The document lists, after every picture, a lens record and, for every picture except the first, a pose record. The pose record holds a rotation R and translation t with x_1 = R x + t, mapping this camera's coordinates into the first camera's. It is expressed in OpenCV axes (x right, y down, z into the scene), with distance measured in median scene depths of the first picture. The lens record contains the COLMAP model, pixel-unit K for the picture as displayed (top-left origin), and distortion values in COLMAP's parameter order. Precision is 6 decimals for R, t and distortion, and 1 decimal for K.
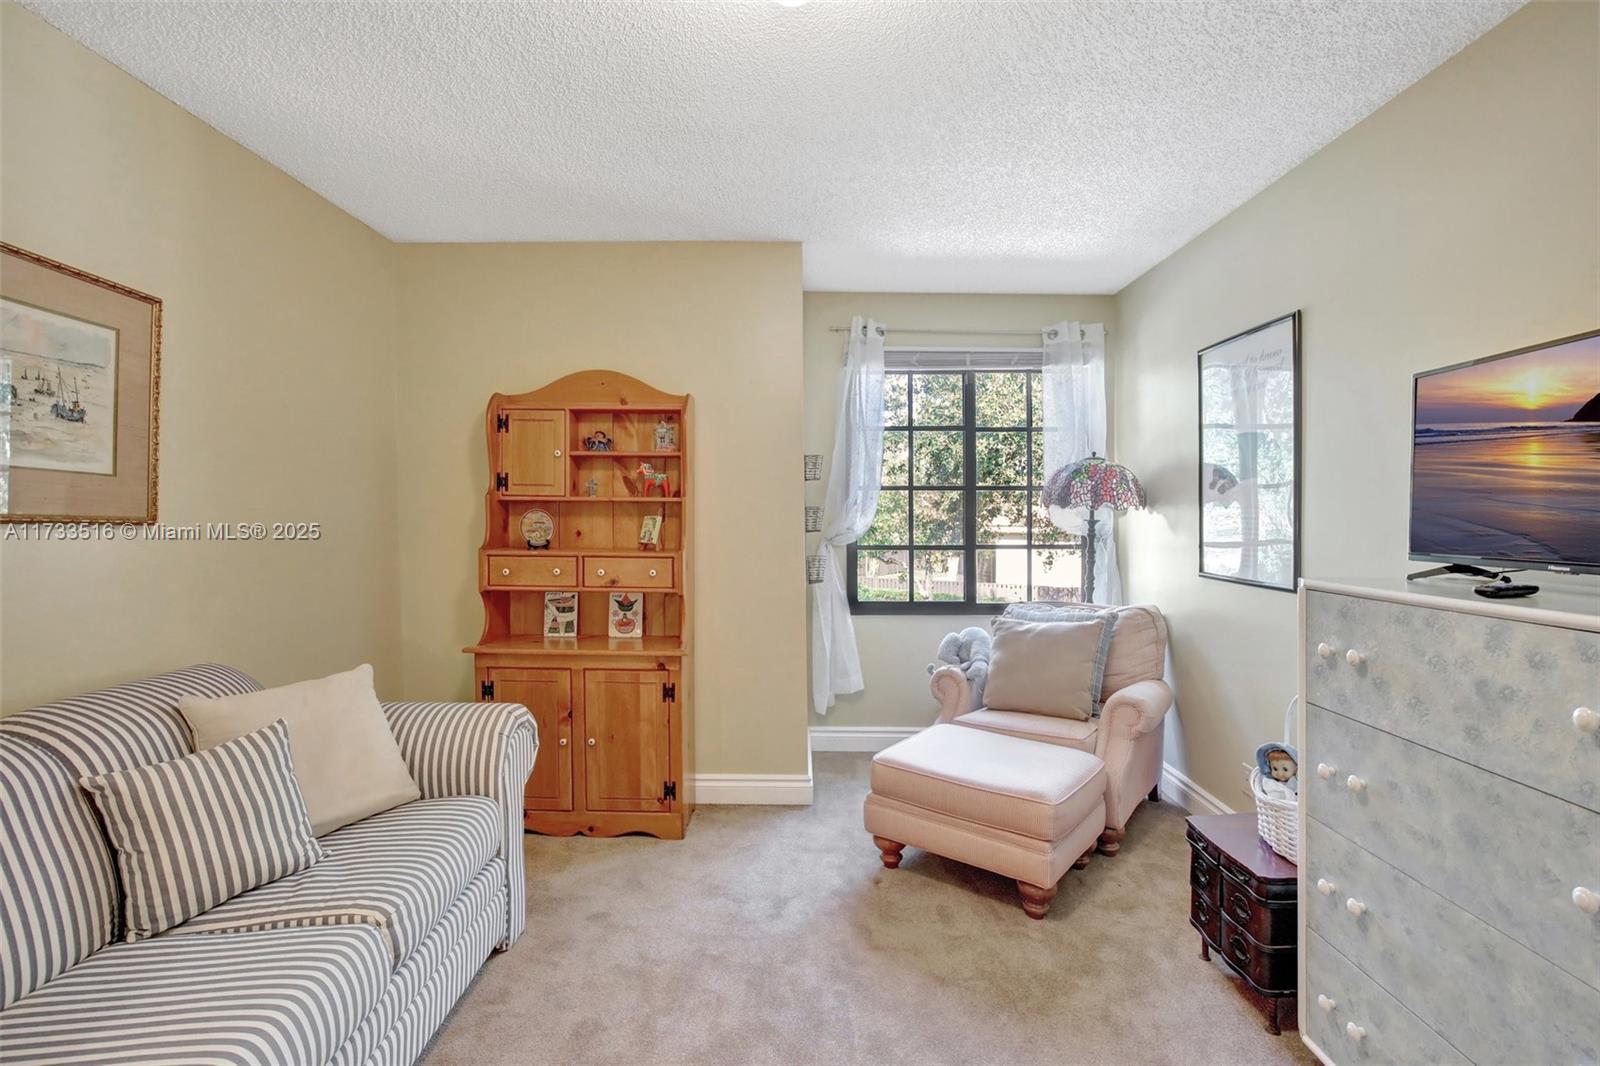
lens RADIAL K [[748.6, 0, 797.0], [0, 748.6, 546.0], [0, 0, 1]] dist [-0.016864, 0.000485]
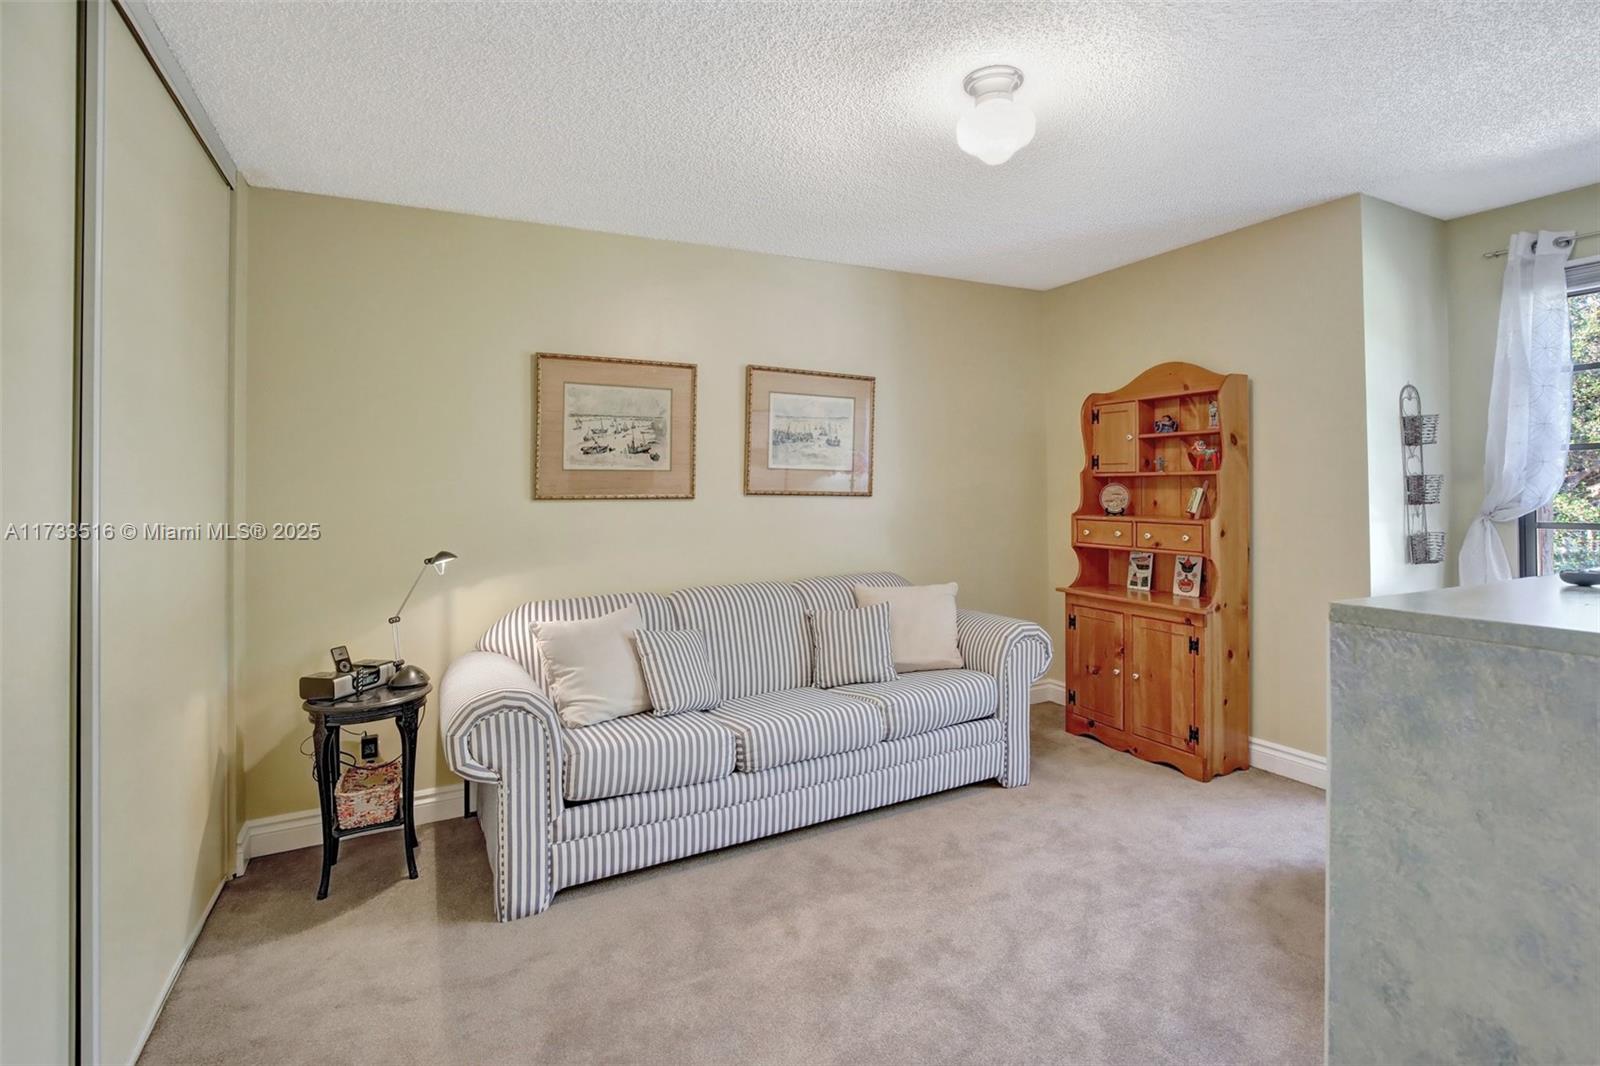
lens RADIAL K [[759.4, 0, 815.5], [0, 759.4, 497.7], [0, 0, 1]] dist [-0.017937, 0.000842]
pose [[0.476273, -0.001031, -0.879297, 0.520220], [-0.023982, 0.999612, -0.014161, 0.004280], [0.878971, 0.027832, 0.476063, -0.037204]]
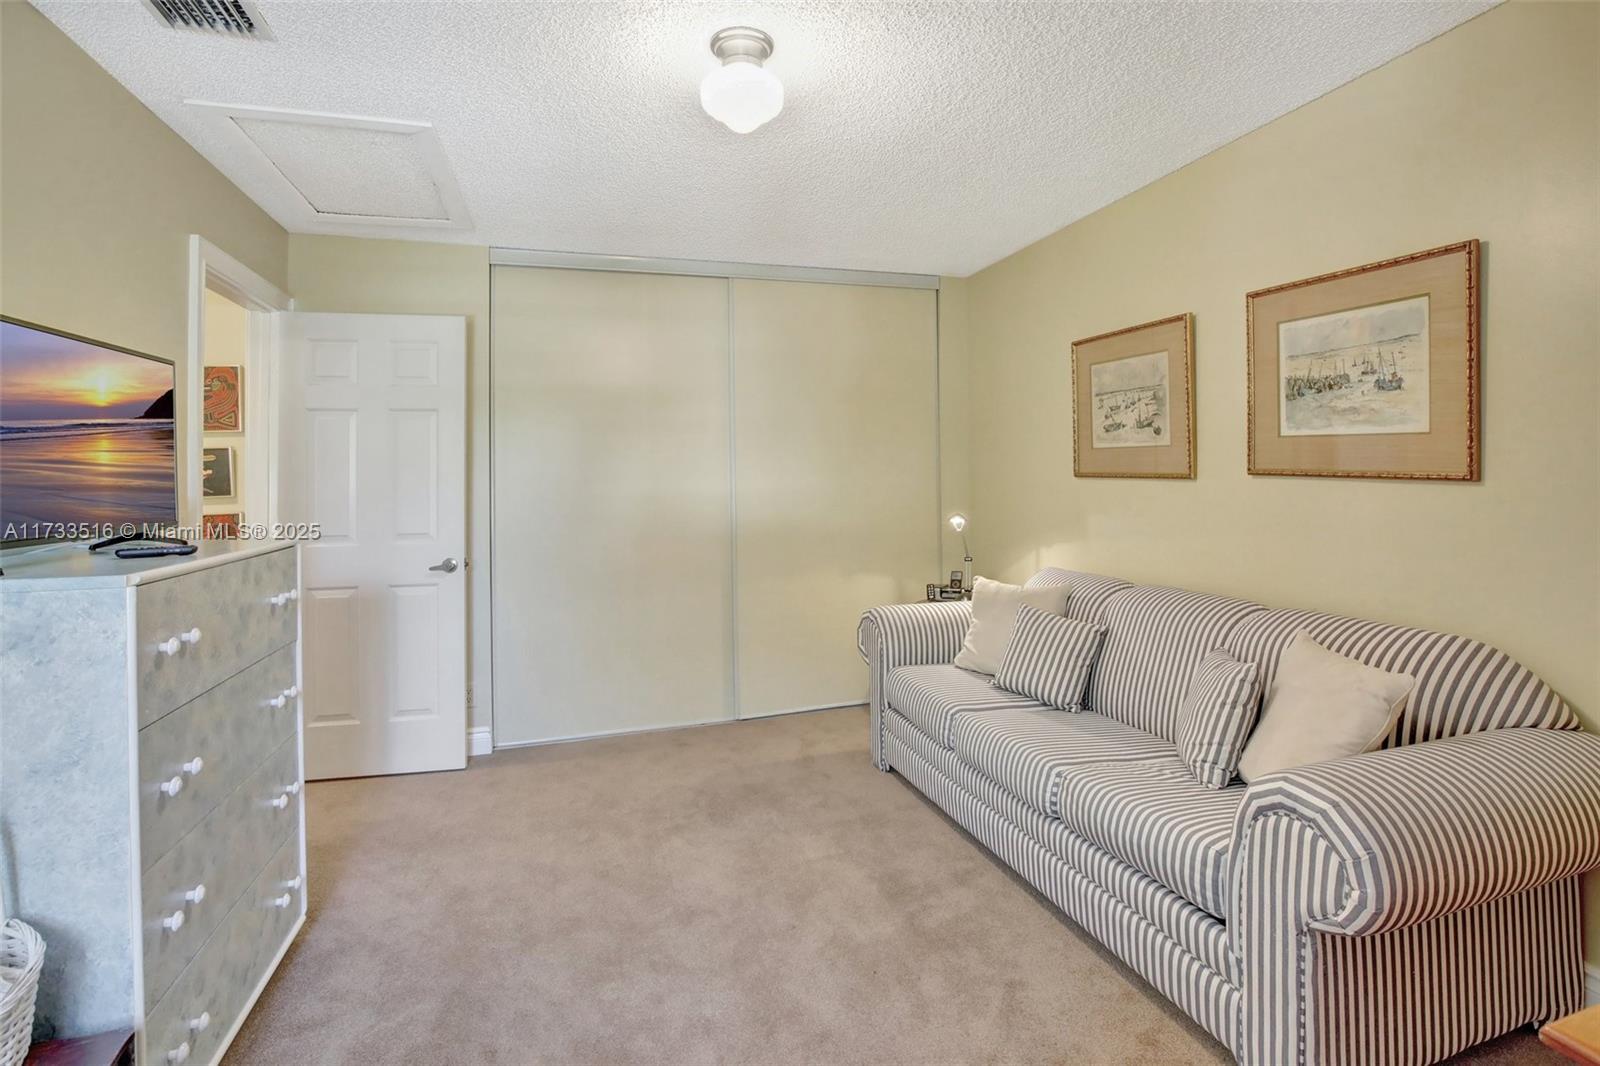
lens RADIAL K [[759.4, 0, 815.5], [0, 759.4, 497.7], [0, 0, 1]] dist [-0.017937, 0.000842]
pose [[-0.942829, 0.011567, -0.333076, 0.162525], [-0.012330, 0.997503, 0.069545, -0.042634], [0.333048, 0.069676, -0.940332, 1.087491]]
